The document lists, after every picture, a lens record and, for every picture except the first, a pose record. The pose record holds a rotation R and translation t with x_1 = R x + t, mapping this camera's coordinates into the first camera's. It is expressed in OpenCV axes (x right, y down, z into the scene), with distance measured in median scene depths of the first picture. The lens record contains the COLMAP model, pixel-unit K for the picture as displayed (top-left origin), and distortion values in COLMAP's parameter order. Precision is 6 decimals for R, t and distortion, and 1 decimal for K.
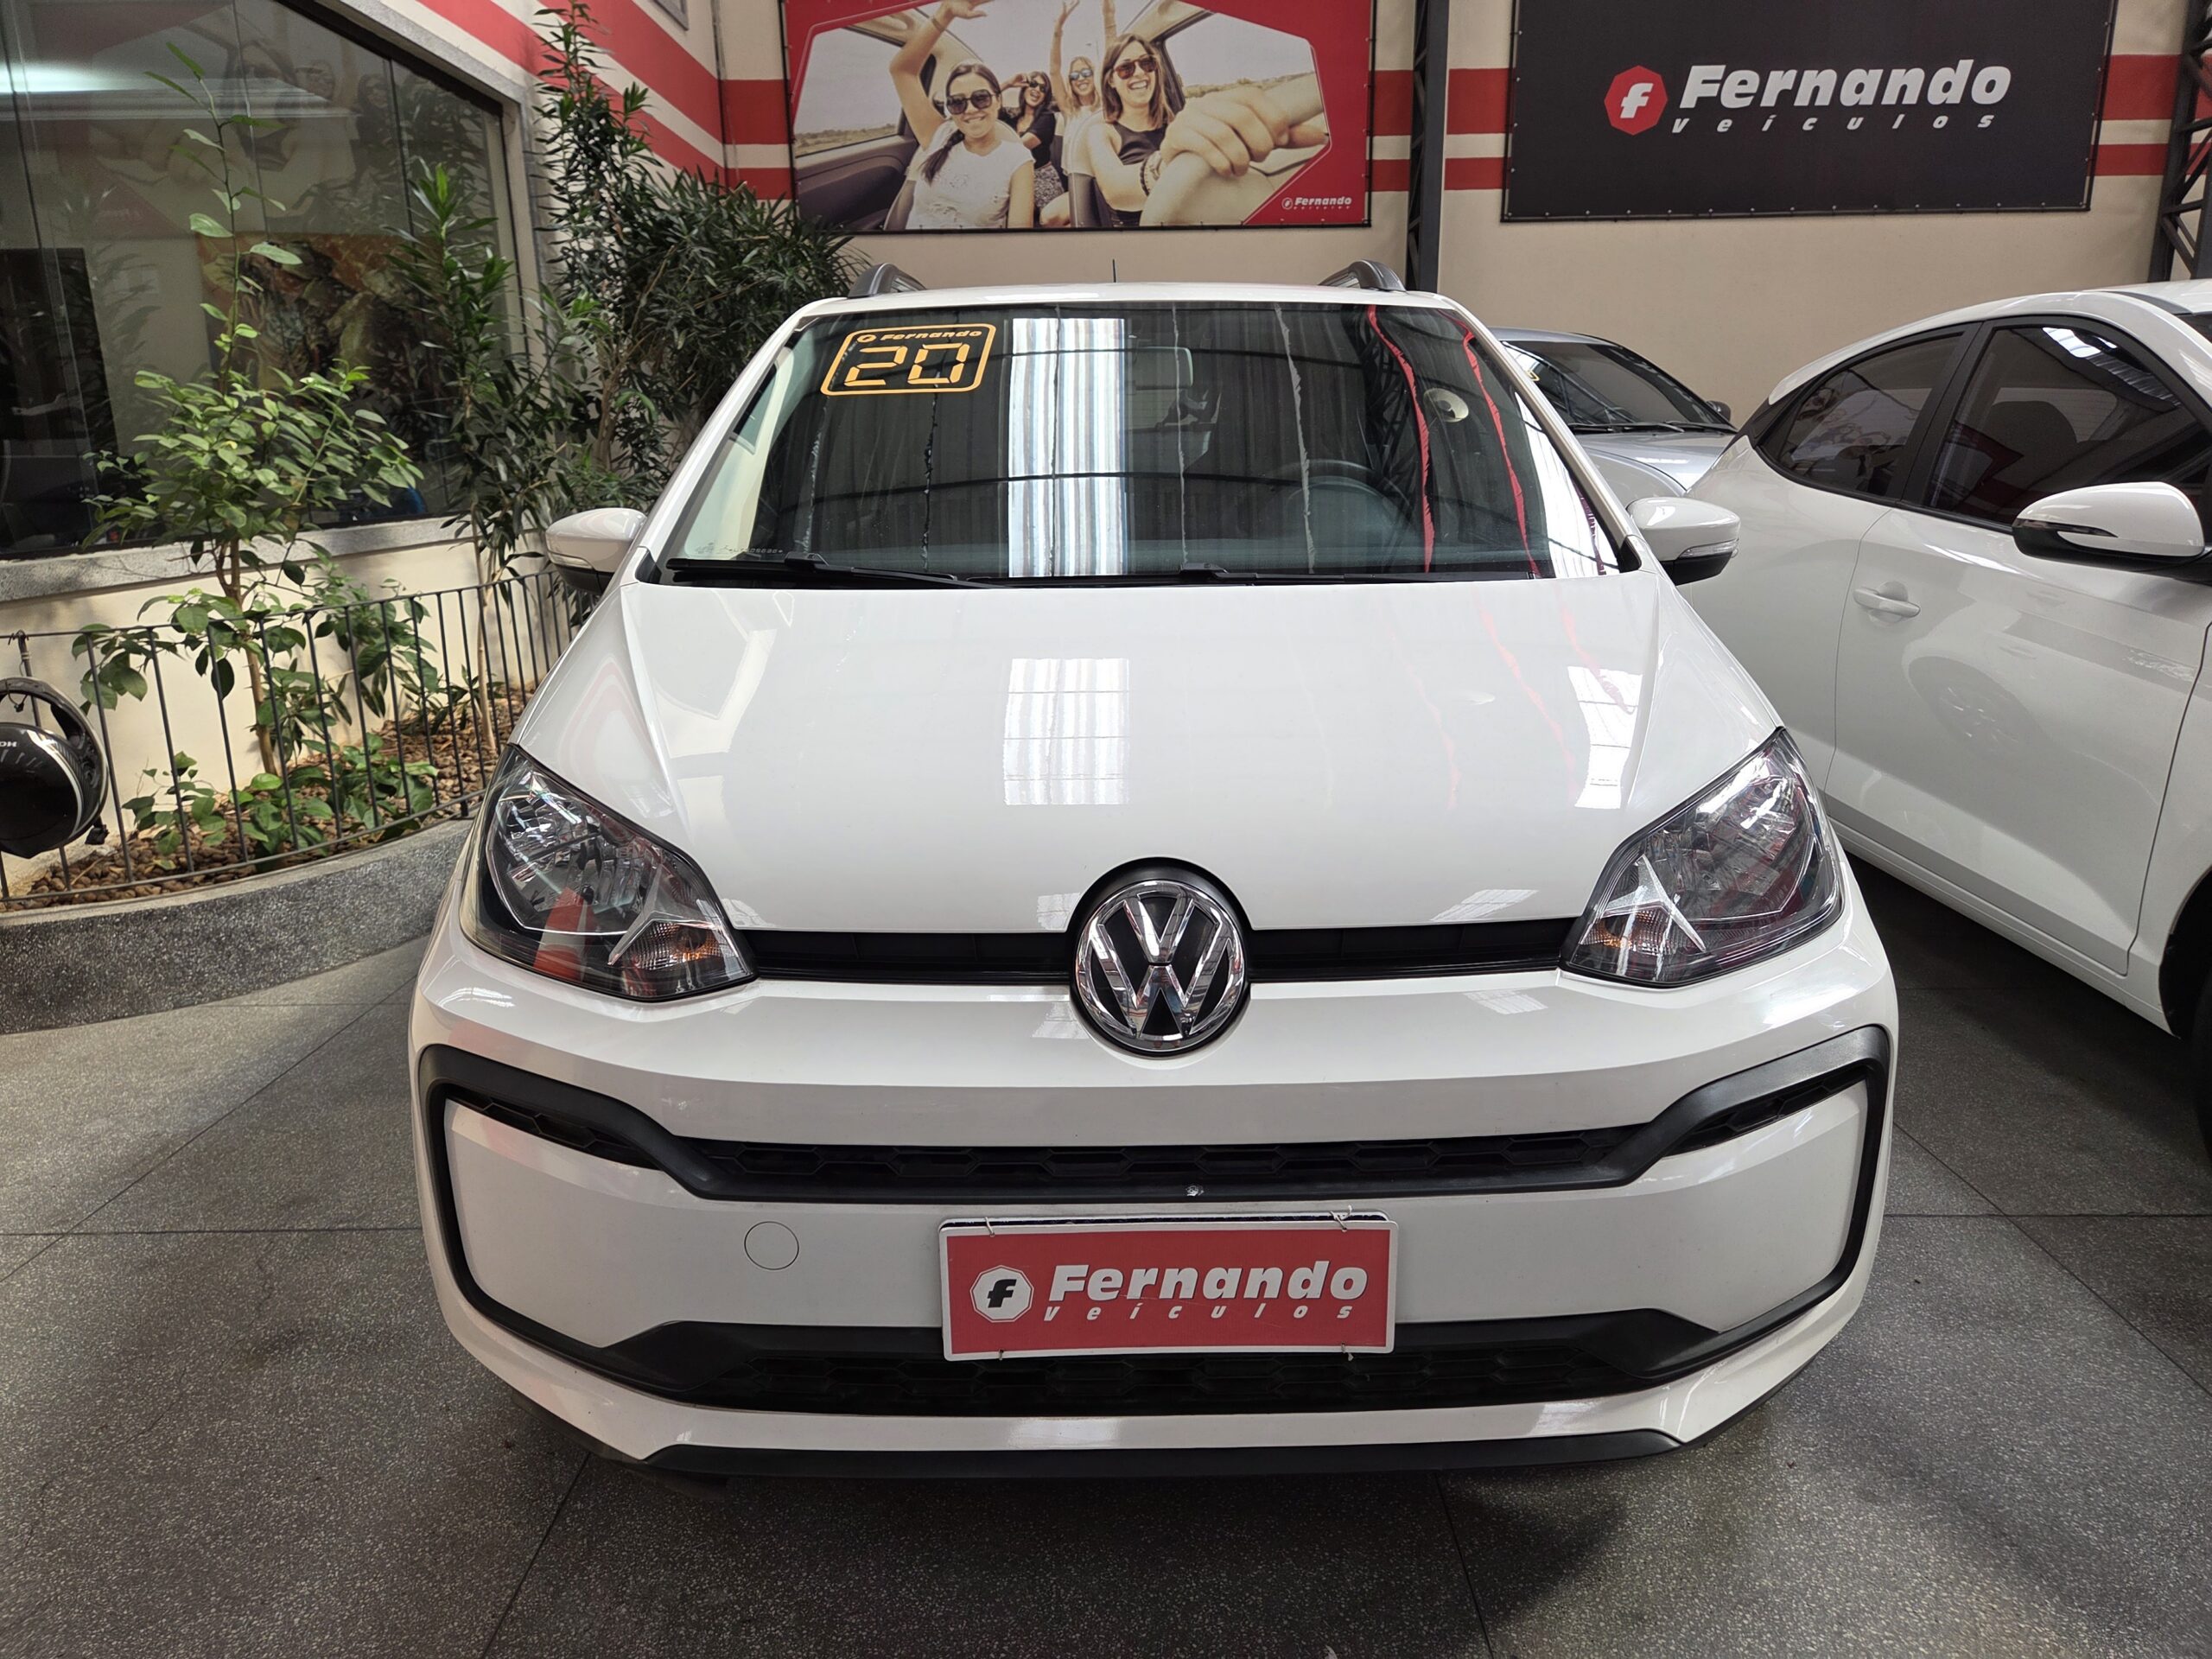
lens RADIAL K [[1490.9, 0, 1108.1], [0, 1490.9, 835.0], [0, 0, 1]] dist [0.051224, -0.043301]
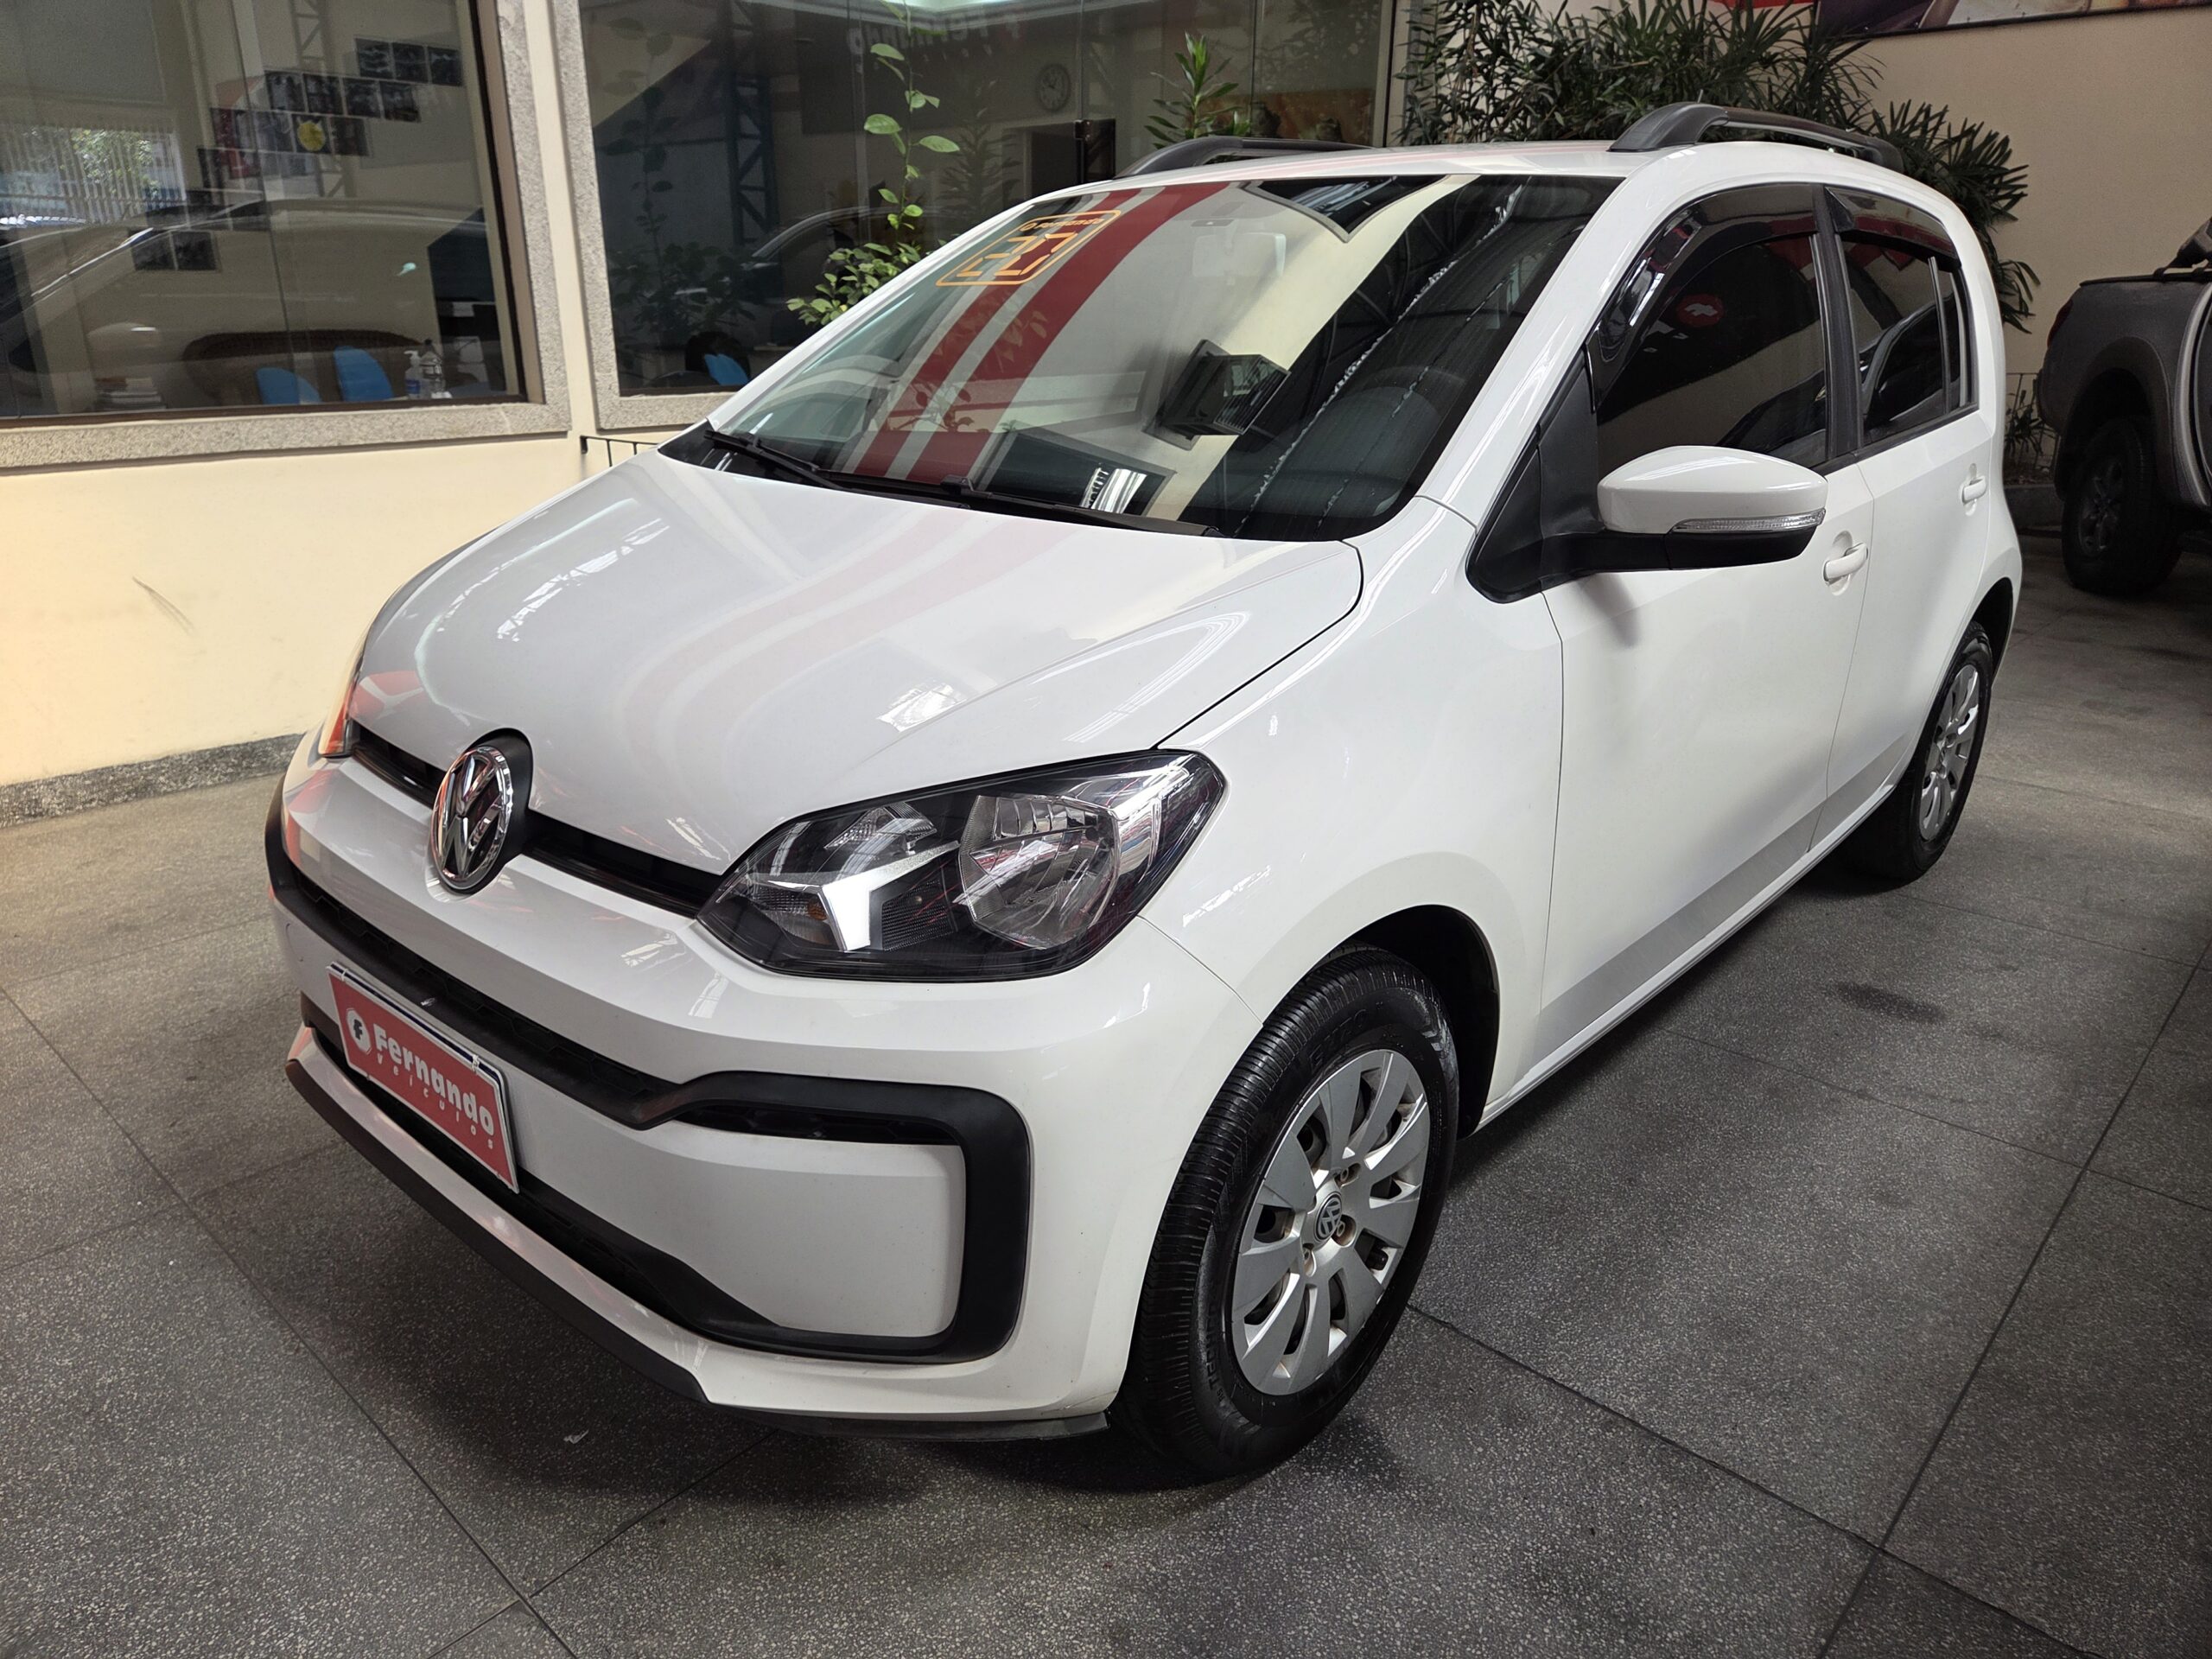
lens RADIAL K [[1490.9, 0, 1092.3], [0, 1490.9, 841.7], [0, 0, 1]] dist [0.051224, -0.043301]
pose [[0.741630, 0.245920, -0.624106, 0.149029], [-0.178947, 0.969191, 0.169252, -0.023898], [0.646501, -0.013841, 0.762788, 0.053796]]
